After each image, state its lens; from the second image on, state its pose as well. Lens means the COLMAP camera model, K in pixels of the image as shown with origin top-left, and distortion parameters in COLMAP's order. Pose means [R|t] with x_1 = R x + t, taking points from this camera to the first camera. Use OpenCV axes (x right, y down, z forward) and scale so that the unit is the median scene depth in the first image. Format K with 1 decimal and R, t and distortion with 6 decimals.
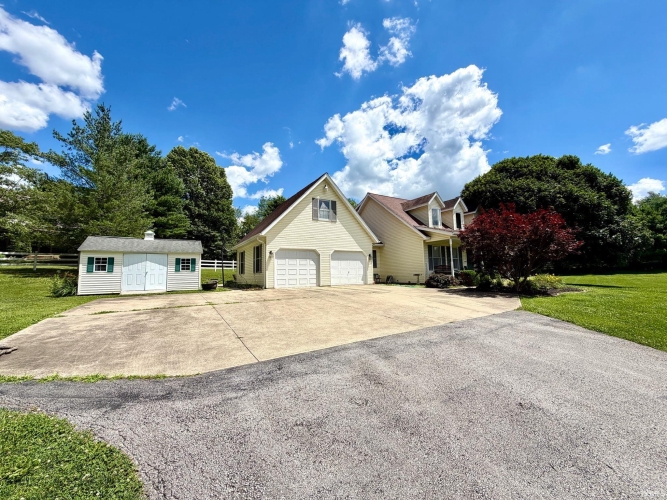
lens RADIAL K [[259.3, 0, 331.6], [0, 259.3, 256.8], [0, 0, 1]] dist [0.032187, 0.000143]
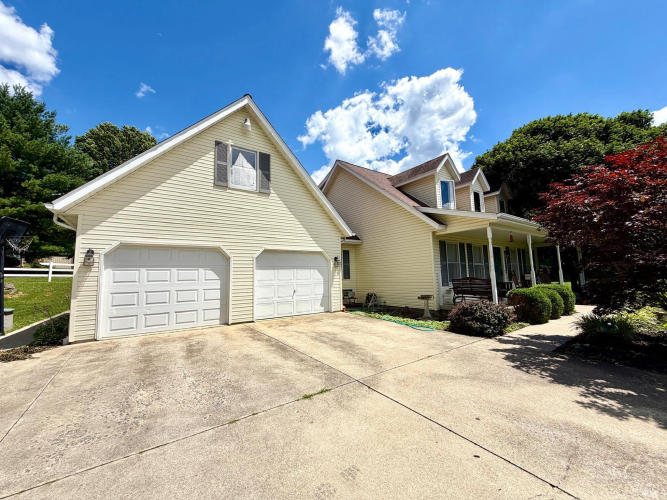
lens RADIAL K [[265.6, 0, 333.5], [0, 265.6, 250.0], [0, 0, 1]] dist [0.003436, 0.000367]
pose [[0.997000, 0.006799, 0.077098, 0.092023], [-0.005191, 0.999765, -0.021032, -0.011315], [-0.077223, 0.020569, 0.996802, 0.410115]]
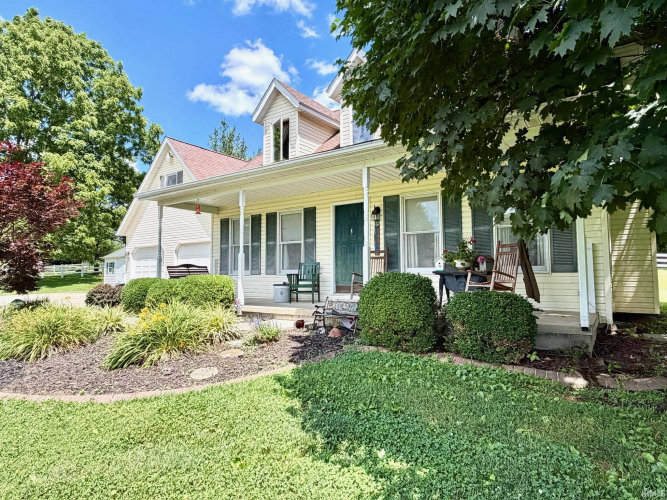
lens RADIAL K [[415.4, 0, 333.5], [0, 415.4, 250.0], [0, 0, 1]] dist [-0.006973, -0.000399]
pose [[0.404255, -0.039779, -0.913781, 1.015845], [0.067676, 0.997616, -0.013488, 0.029363], [0.912139, -0.056388, 0.405984, 0.805141]]
